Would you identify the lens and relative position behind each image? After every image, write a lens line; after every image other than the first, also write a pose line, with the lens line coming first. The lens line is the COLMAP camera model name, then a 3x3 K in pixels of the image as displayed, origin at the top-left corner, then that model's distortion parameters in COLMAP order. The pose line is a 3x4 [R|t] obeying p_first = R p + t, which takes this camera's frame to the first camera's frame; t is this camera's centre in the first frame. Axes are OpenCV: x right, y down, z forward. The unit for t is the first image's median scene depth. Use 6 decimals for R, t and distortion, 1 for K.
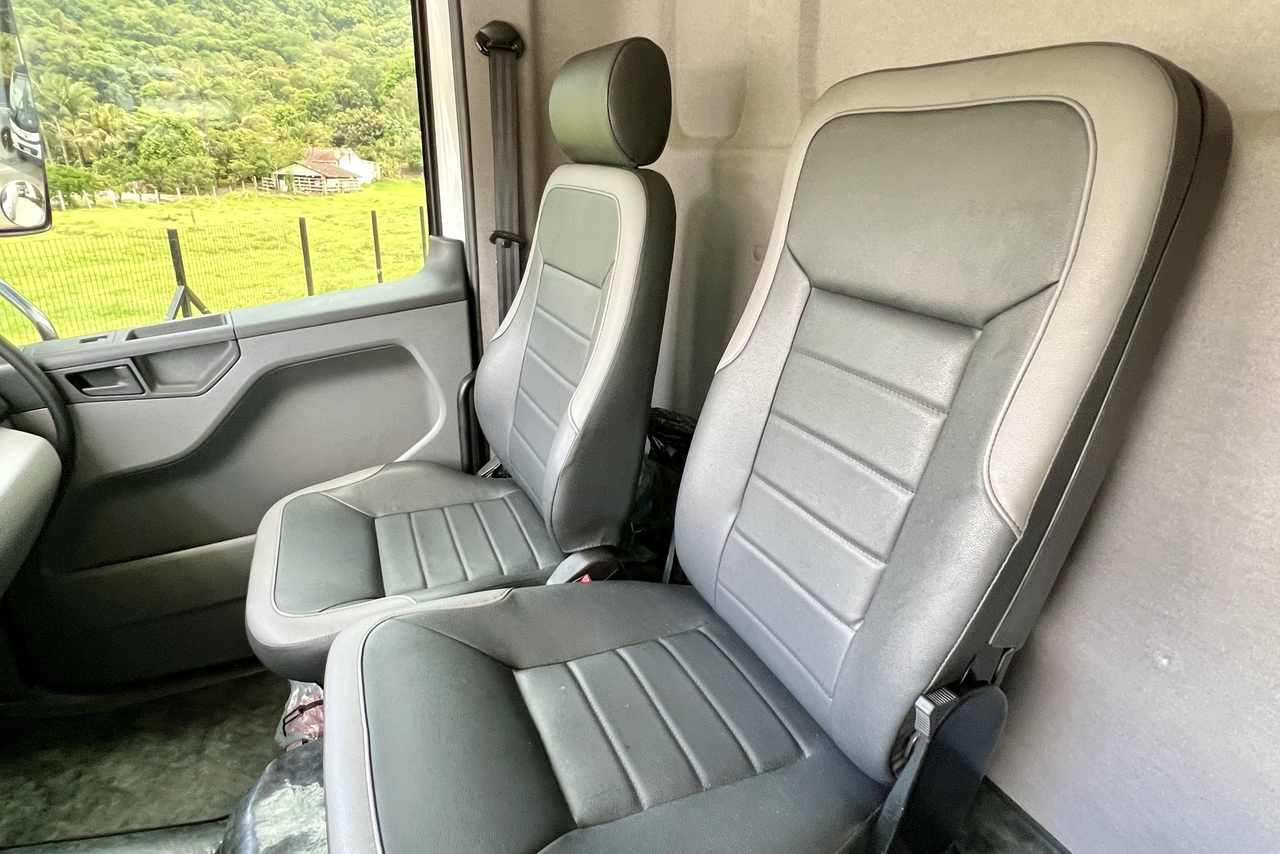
lens RADIAL K [[683.3, 0, 640.0], [0, 683.3, 427.0], [0, 0, 1]] dist [0.000577, -0.000156]
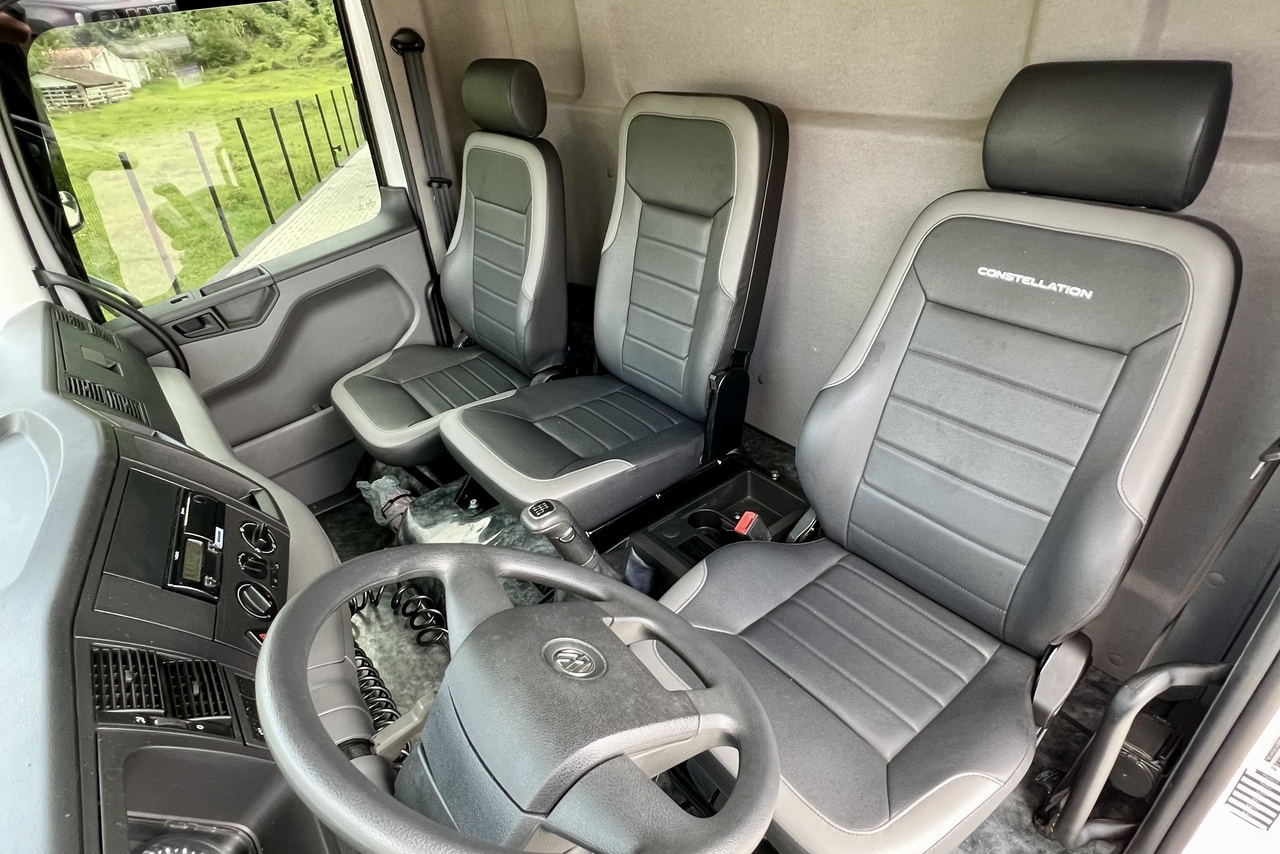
lens RADIAL K [[683.3, 0, 640.0], [0, 683.3, 427.0], [0, 0, 1]] dist [0.000577, -0.000156]
pose [[0.968713, -0.201931, 0.144287, -0.099000], [0.173407, 0.966627, 0.188580, 0.027801], [-0.177552, -0.157659, 0.971401, -0.585442]]
